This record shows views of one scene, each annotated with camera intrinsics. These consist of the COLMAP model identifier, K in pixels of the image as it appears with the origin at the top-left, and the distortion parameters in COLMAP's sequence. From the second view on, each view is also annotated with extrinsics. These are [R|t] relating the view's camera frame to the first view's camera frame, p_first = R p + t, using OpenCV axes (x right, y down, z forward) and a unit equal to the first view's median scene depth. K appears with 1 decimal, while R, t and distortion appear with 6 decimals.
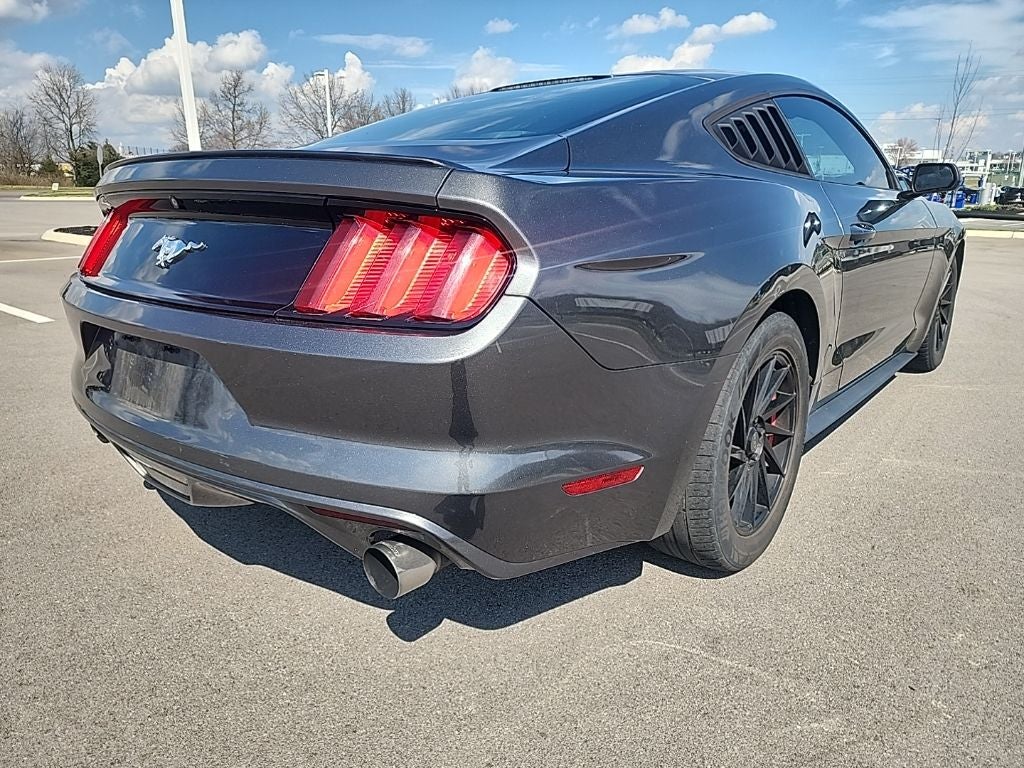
lens RADIAL K [[727.9, 0, 510.1], [0, 727.9, 363.5], [0, 0, 1]] dist [0.075602, -0.075654]
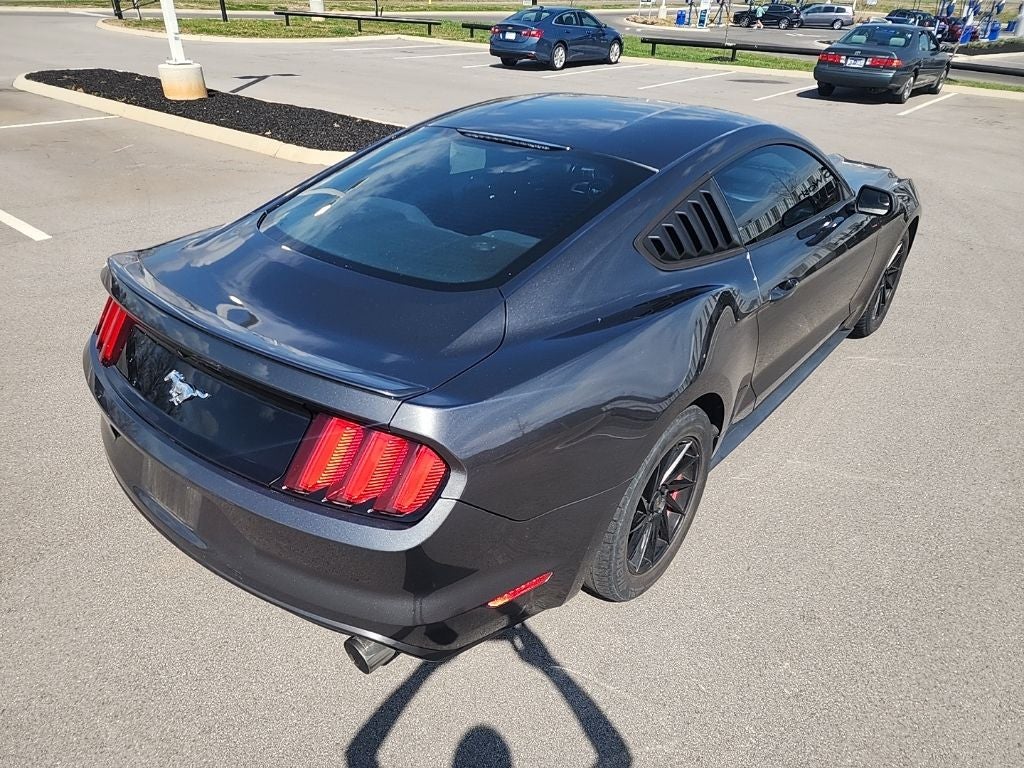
lens RADIAL K [[724.0, 0, 512.0], [0, 724.0, 384.0], [0, 0, 1]] dist [0.084786, -0.079418]
pose [[0.999771, 0.019962, 0.007744, 0.040586], [-0.021295, 0.964742, 0.262336, -0.240395], [-0.002234, -0.262441, 0.964946, -0.087788]]
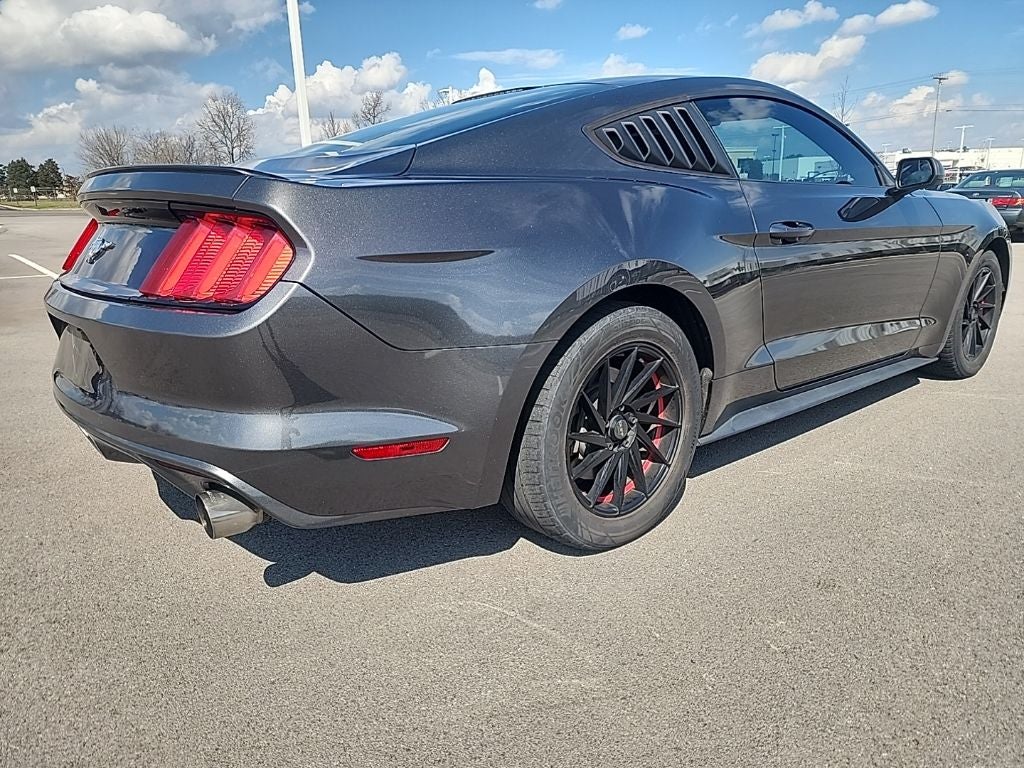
lens RADIAL K [[728.0, 0, 504.3], [0, 728.0, 363.1], [0, 0, 1]] dist [0.082380, -0.074164]
pose [[0.982806, 0.019210, -0.183637, 0.208816], [-0.021451, 0.999718, -0.010225, 0.015333], [0.183389, 0.013988, 0.982941, -0.035508]]
